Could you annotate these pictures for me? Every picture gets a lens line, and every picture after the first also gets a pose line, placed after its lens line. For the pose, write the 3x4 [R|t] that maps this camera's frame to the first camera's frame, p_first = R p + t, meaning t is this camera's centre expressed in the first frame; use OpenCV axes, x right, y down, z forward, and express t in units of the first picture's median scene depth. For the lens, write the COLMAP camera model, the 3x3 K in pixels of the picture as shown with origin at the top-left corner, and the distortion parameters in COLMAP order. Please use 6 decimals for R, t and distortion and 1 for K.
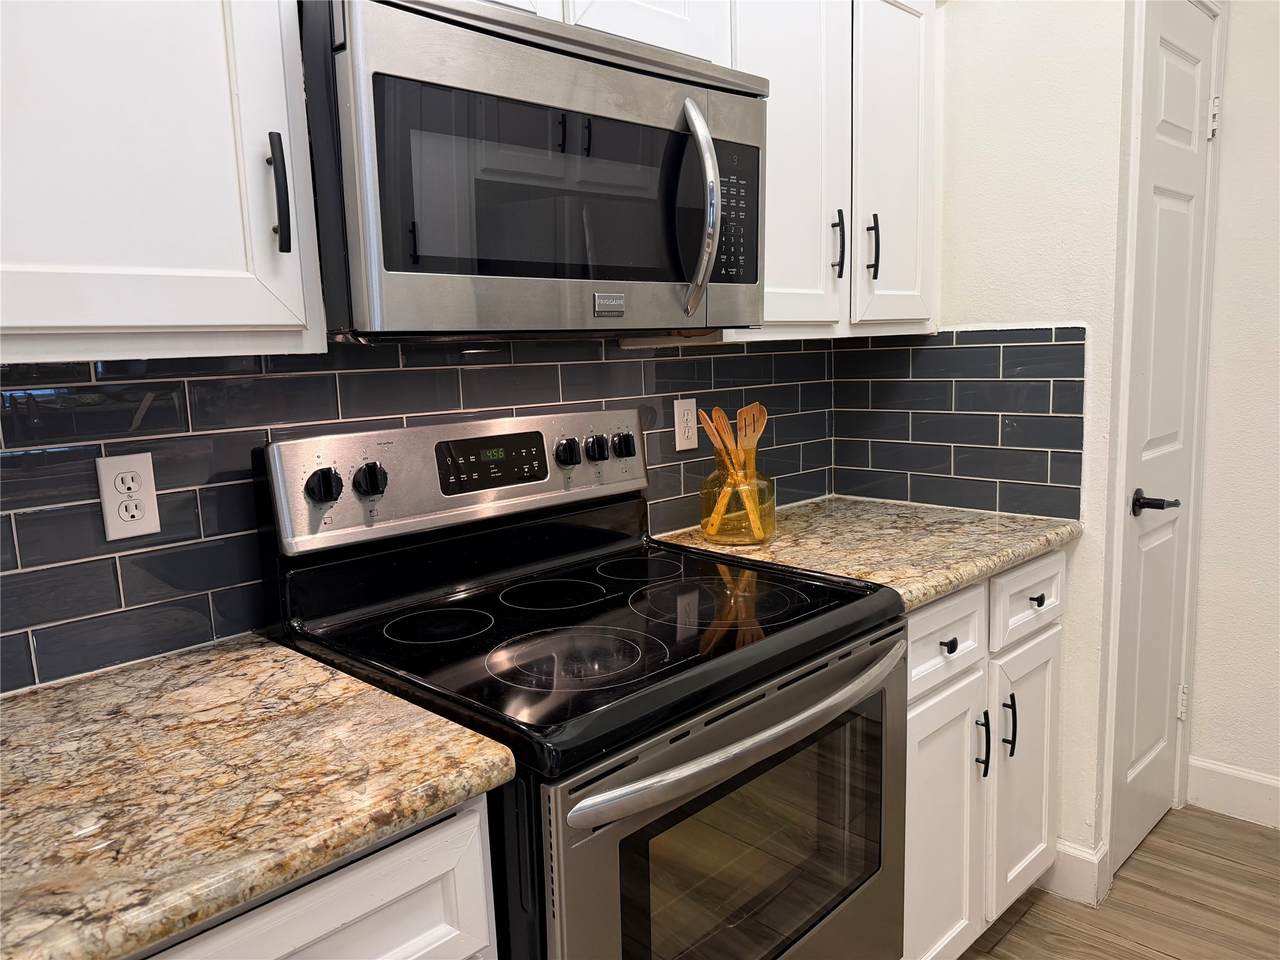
lens RADIAL K [[894.1, 0, 640.3], [0, 894.1, 497.1], [0, 0, 1]] dist [-0.001111, -0.001226]
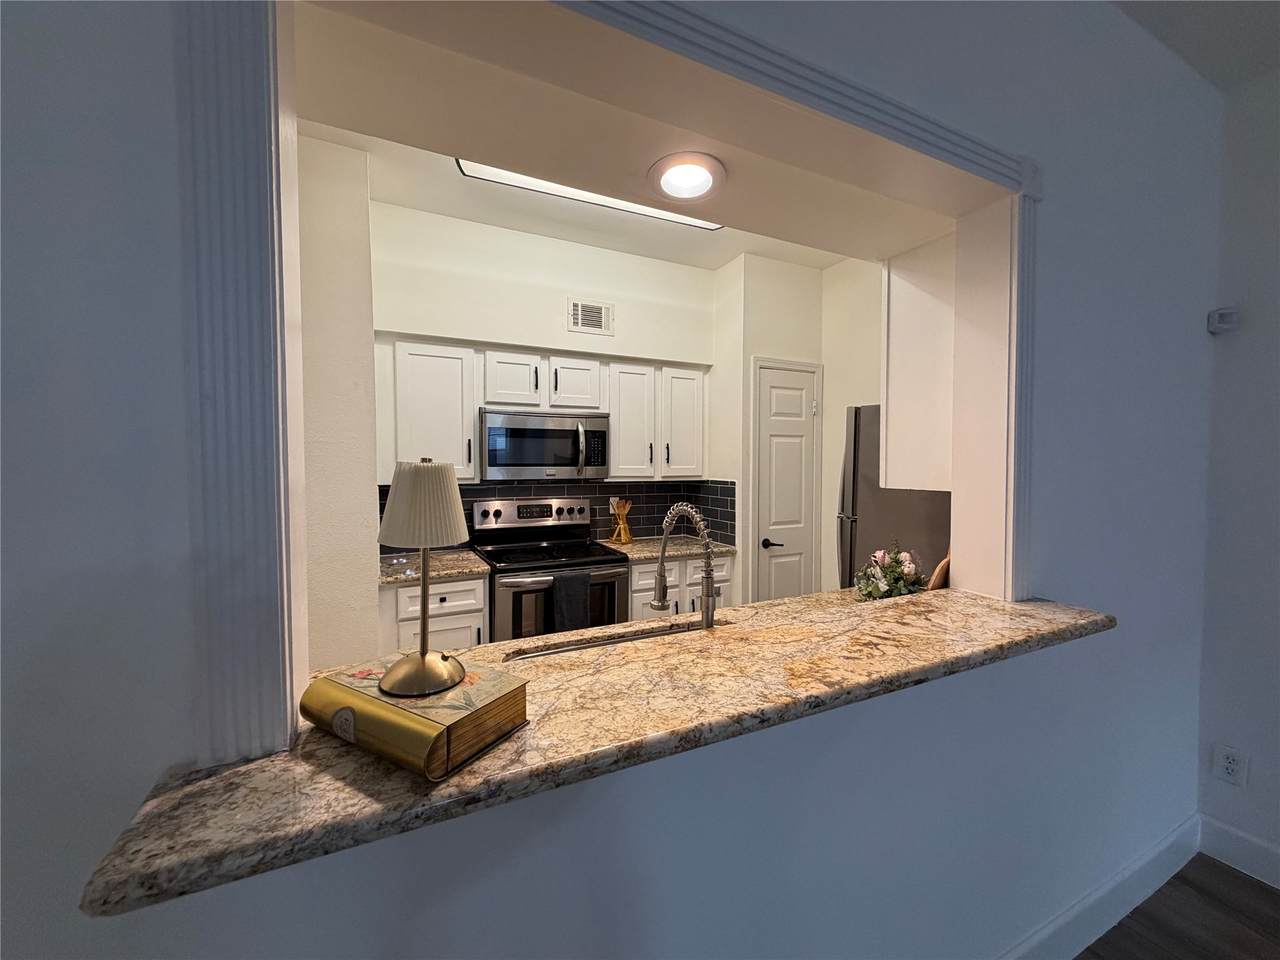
lens RADIAL K [[511.8, 0, 636.0], [0, 511.8, 479.4], [0, 0, 1]] dist [0.001262, -0.000028]
pose [[0.950269, 0.048347, -0.307653, 0.803209], [-0.087186, 0.989674, -0.113773, 0.030379], [0.298976, 0.134938, 0.944672, -0.818636]]
